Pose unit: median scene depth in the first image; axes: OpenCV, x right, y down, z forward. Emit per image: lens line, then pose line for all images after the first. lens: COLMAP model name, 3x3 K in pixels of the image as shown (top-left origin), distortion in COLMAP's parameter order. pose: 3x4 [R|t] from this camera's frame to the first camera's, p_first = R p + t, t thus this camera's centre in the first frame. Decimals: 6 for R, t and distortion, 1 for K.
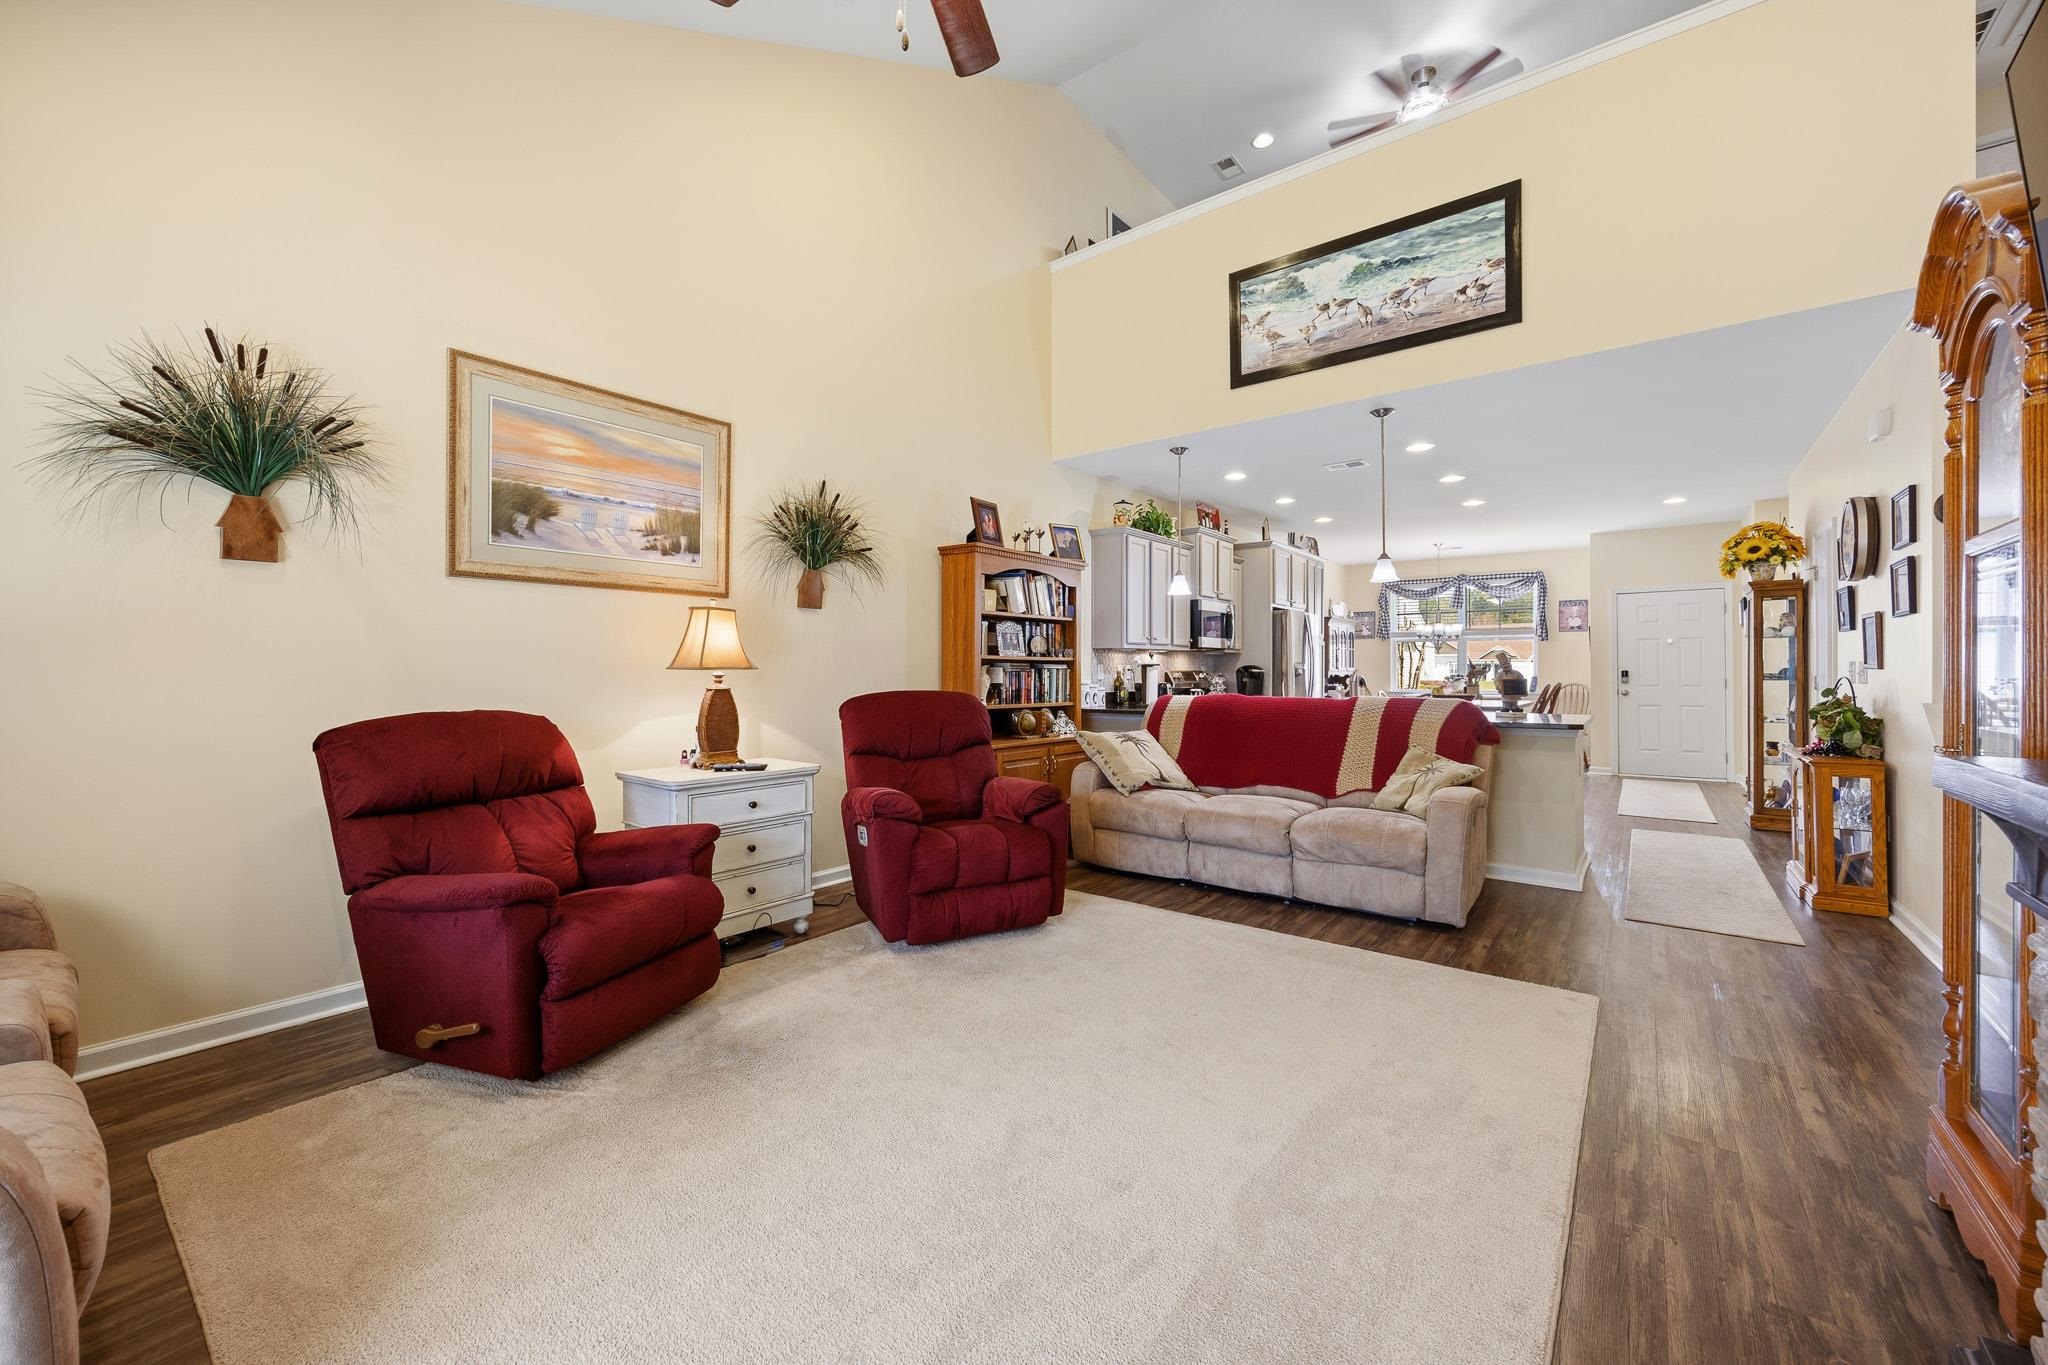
lens RADIAL K [[799.0, 0, 1029.6], [0, 799.0, 675.5], [0, 0, 1]] dist [0.003965, -0.001305]
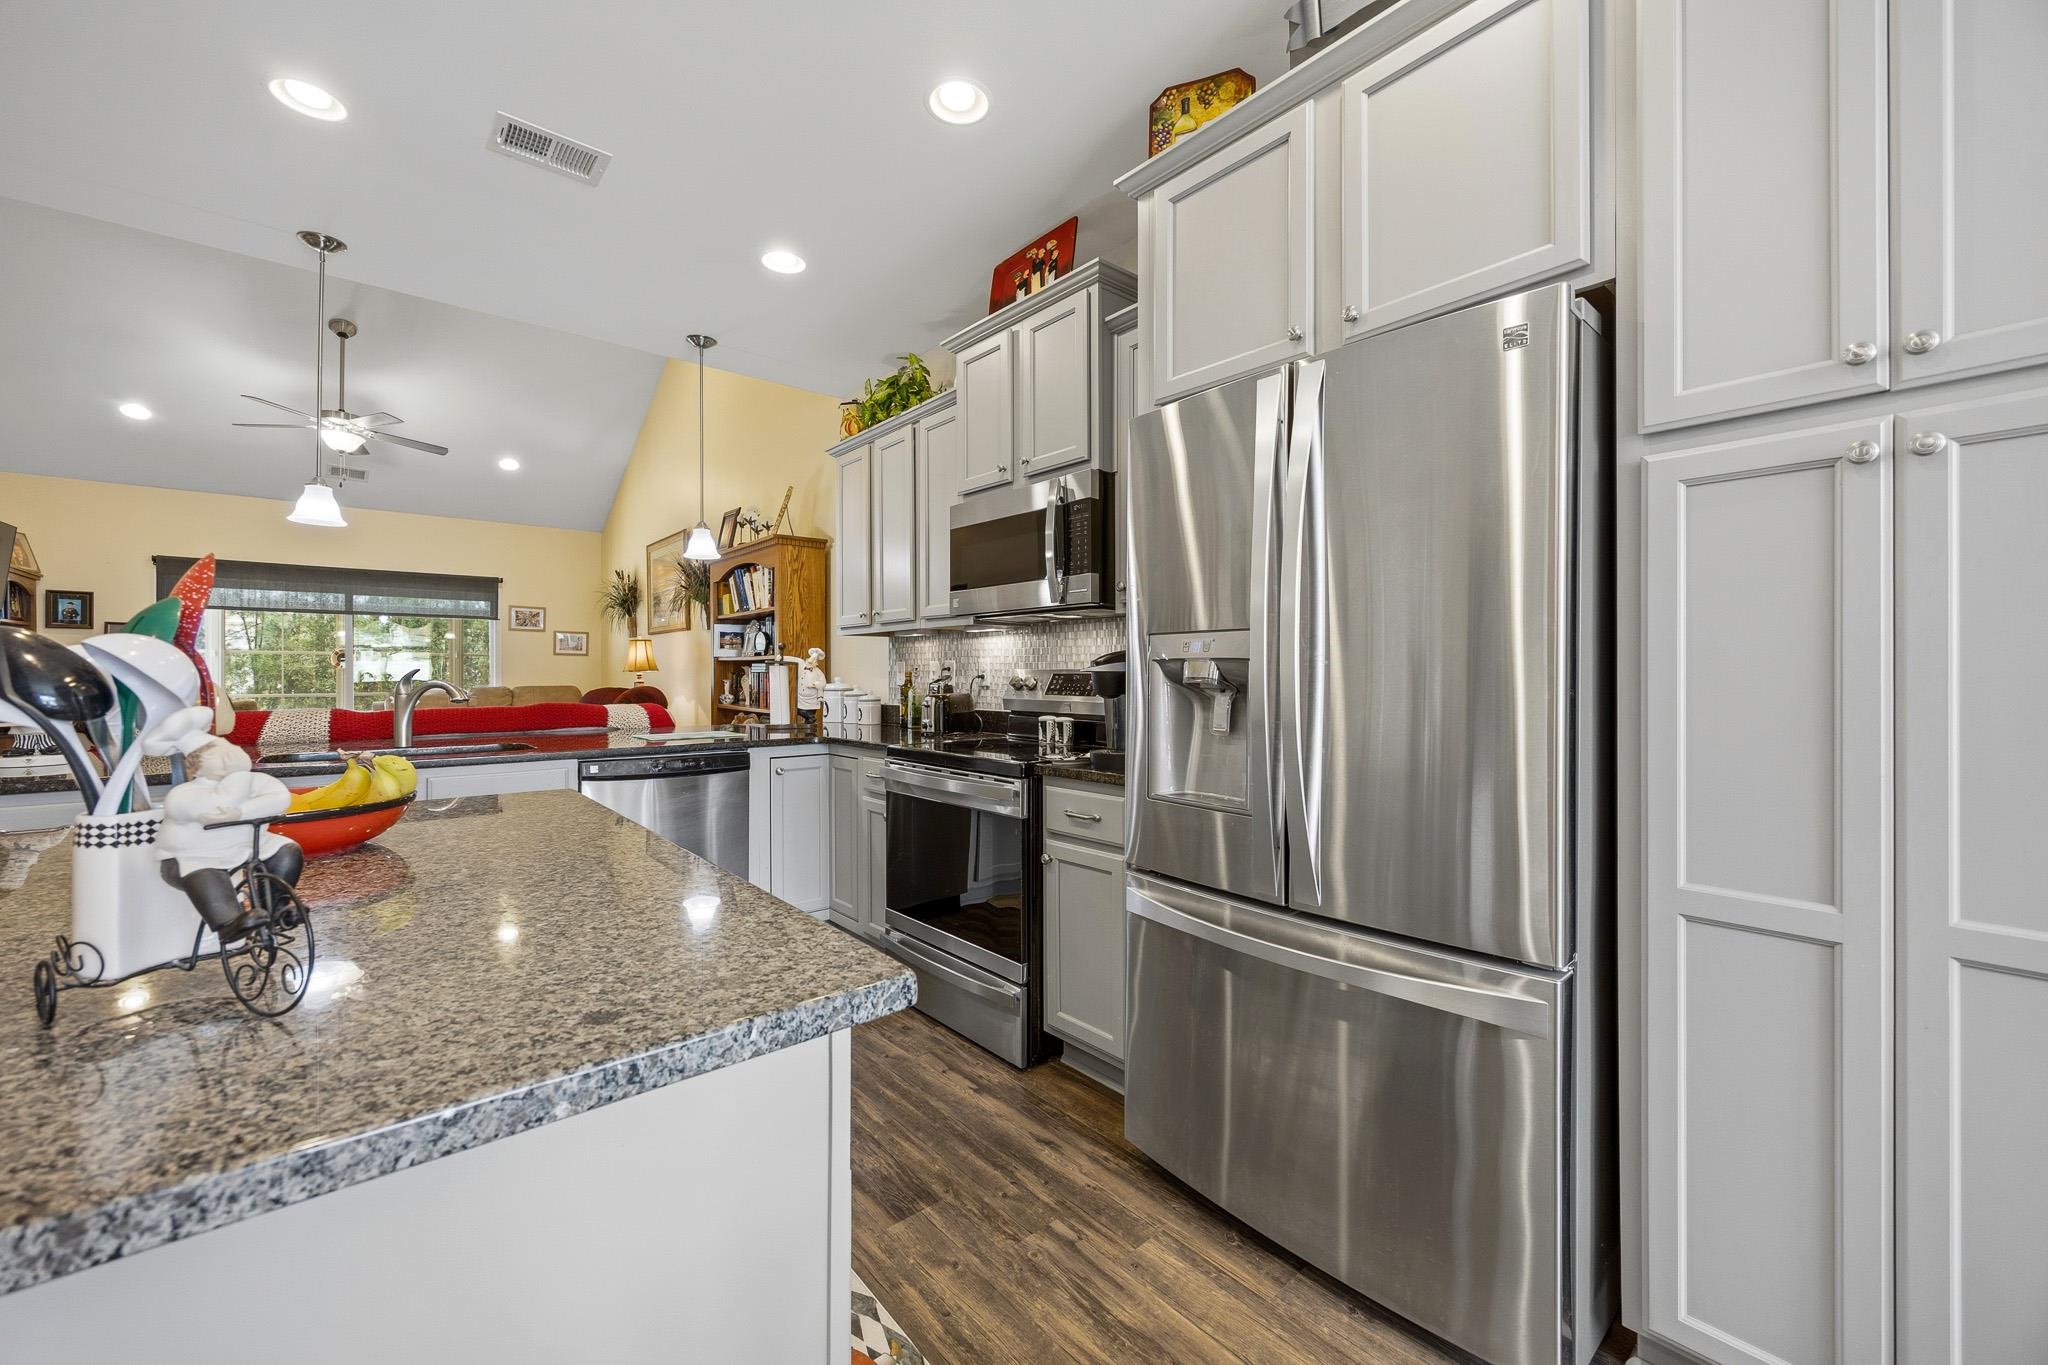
lens RADIAL K [[799.0, 0, 1027.3], [0, 799.0, 669.5], [0, 0, 1]] dist [0.003965, -0.001305]
pose [[-0.206737, -0.003233, -0.978391, 0.879554], [-0.003994, 0.999989, -0.002461, -0.007986], [0.978388, 0.003399, -0.206748, 1.579307]]
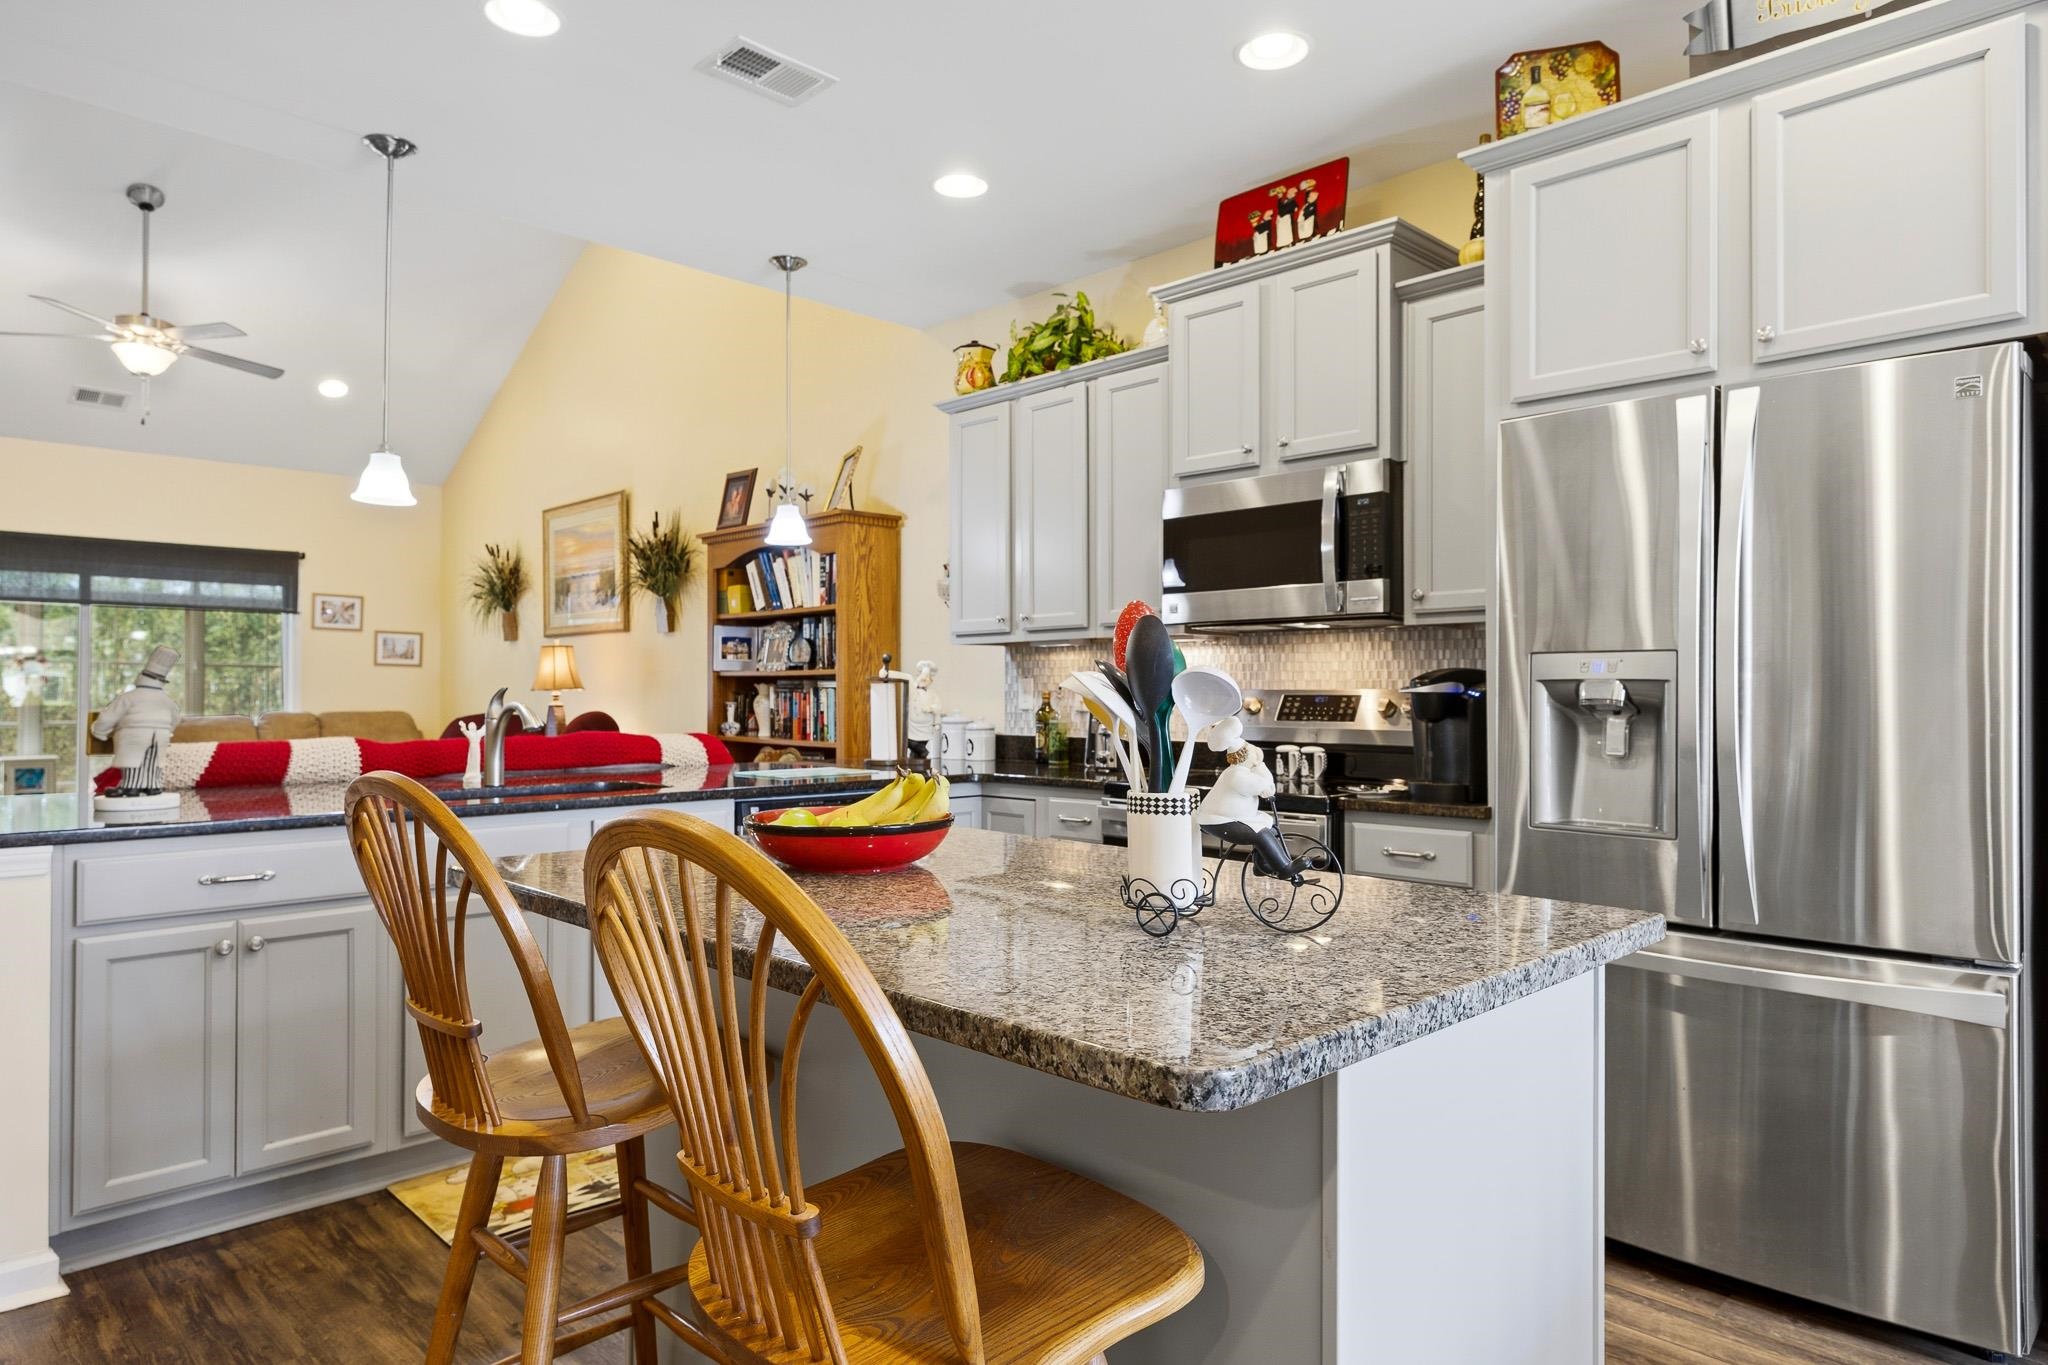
lens RADIAL K [[1223.8, 0, 1022.2], [0, 1223.8, 677.2], [0, 0, 1]] dist [0.011234, -0.000423]
pose [[-0.132999, -0.013084, -0.991030, 1.064117], [-0.006630, 0.999902, -0.012312, -0.006798], [0.991094, 0.004933, -0.133072, 1.410755]]
